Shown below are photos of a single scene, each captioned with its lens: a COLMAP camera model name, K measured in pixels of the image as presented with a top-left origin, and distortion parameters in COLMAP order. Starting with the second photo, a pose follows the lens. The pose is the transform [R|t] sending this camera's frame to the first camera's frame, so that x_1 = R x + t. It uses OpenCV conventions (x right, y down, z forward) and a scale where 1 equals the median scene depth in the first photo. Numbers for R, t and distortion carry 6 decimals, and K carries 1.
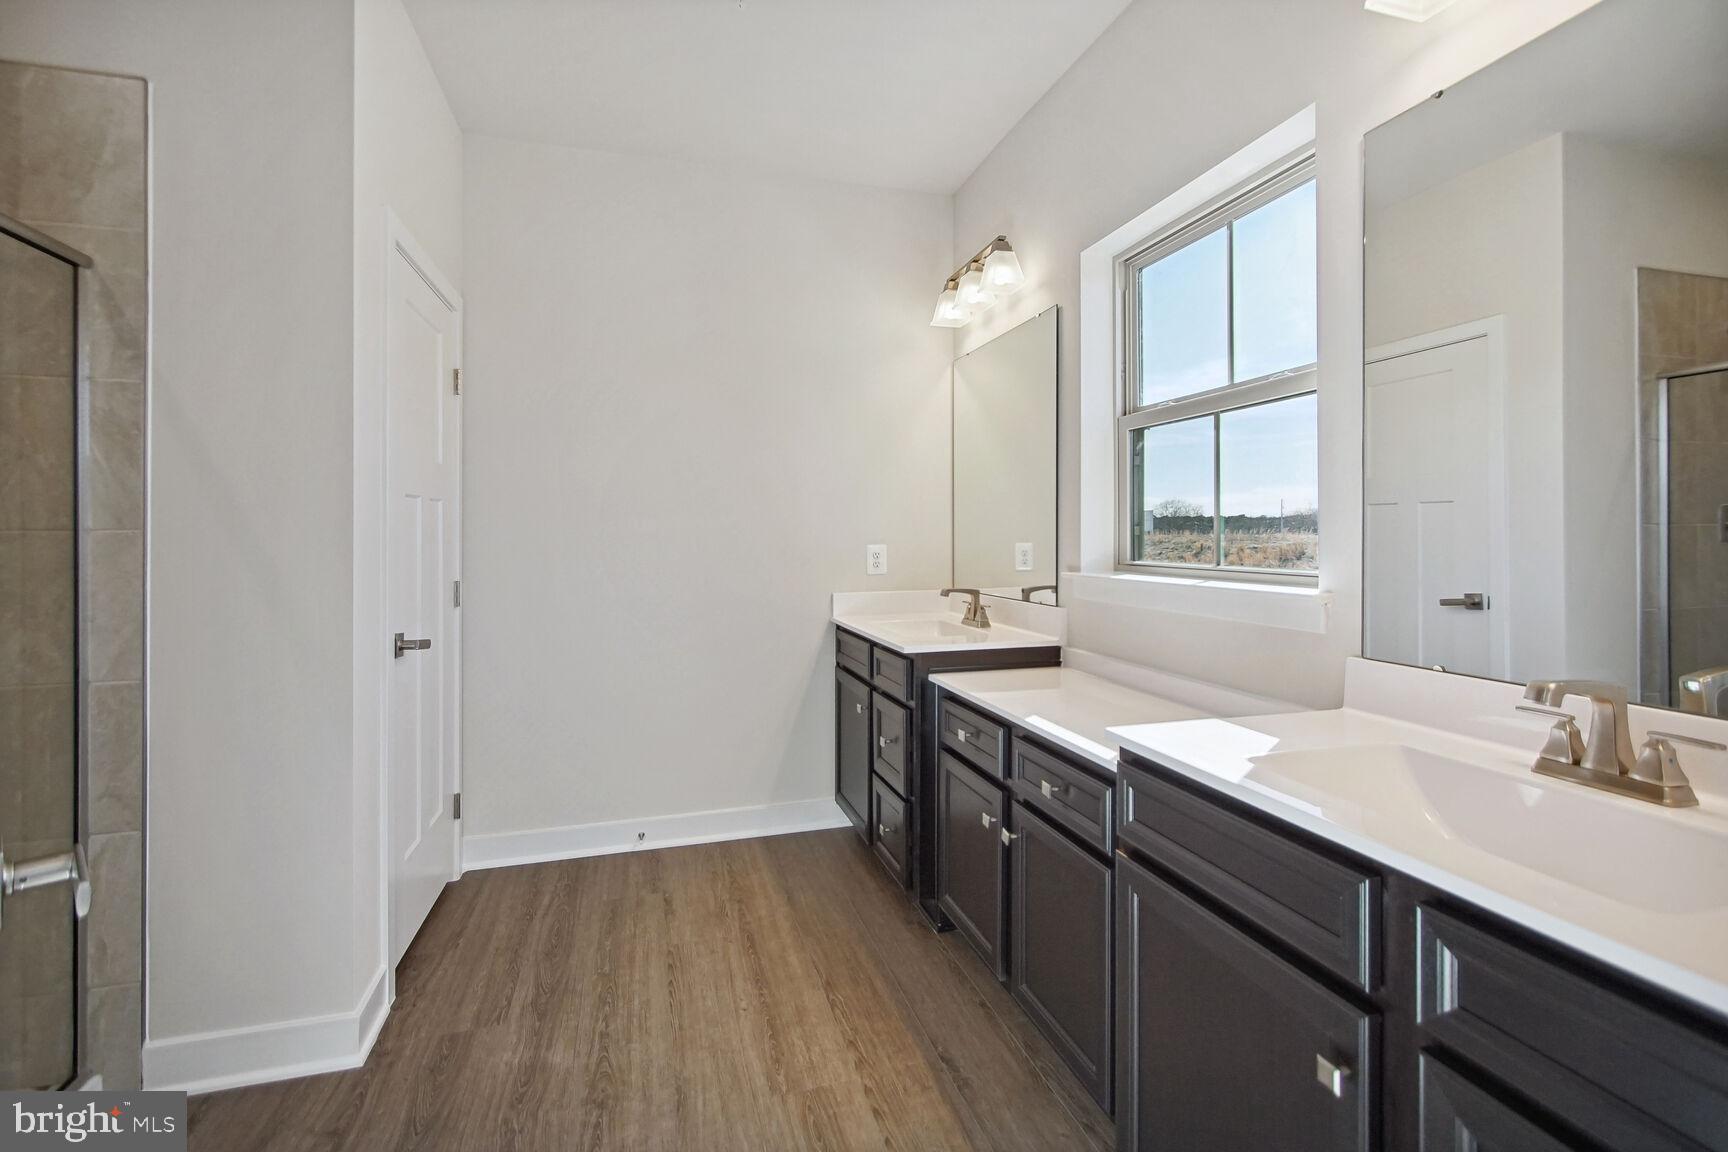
lens RADIAL K [[779.4, 0, 861.3], [0, 779.4, 531.0], [0, 0, 1]] dist [-0.008807, 0.000981]
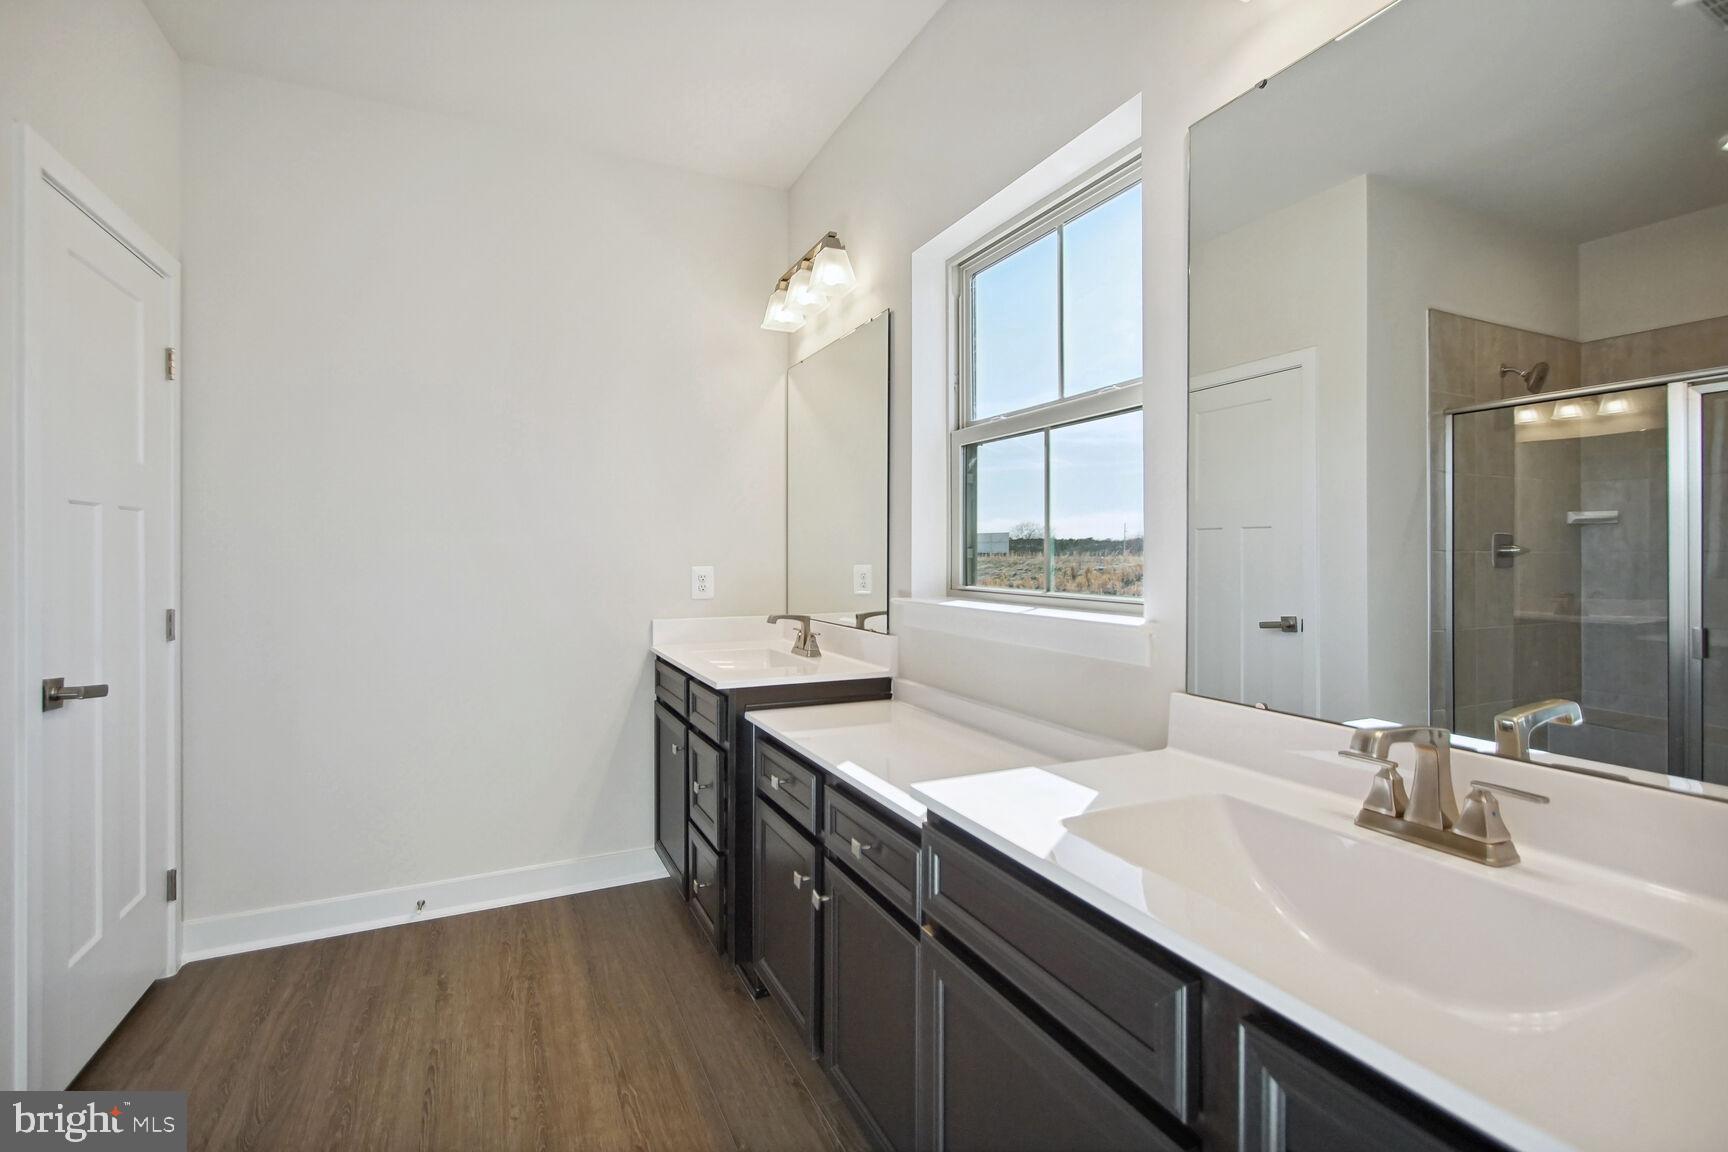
lens RADIAL K [[783.2, 0, 862.5], [0, 783.2, 543.3], [0, 0, 1]] dist [-0.011613, 0.000290]
pose [[0.985112, 0.009322, 0.171661, 0.063790], [-0.007636, 0.999916, -0.010481, -0.001785], [-0.171744, 0.009014, 0.985100, 0.090515]]
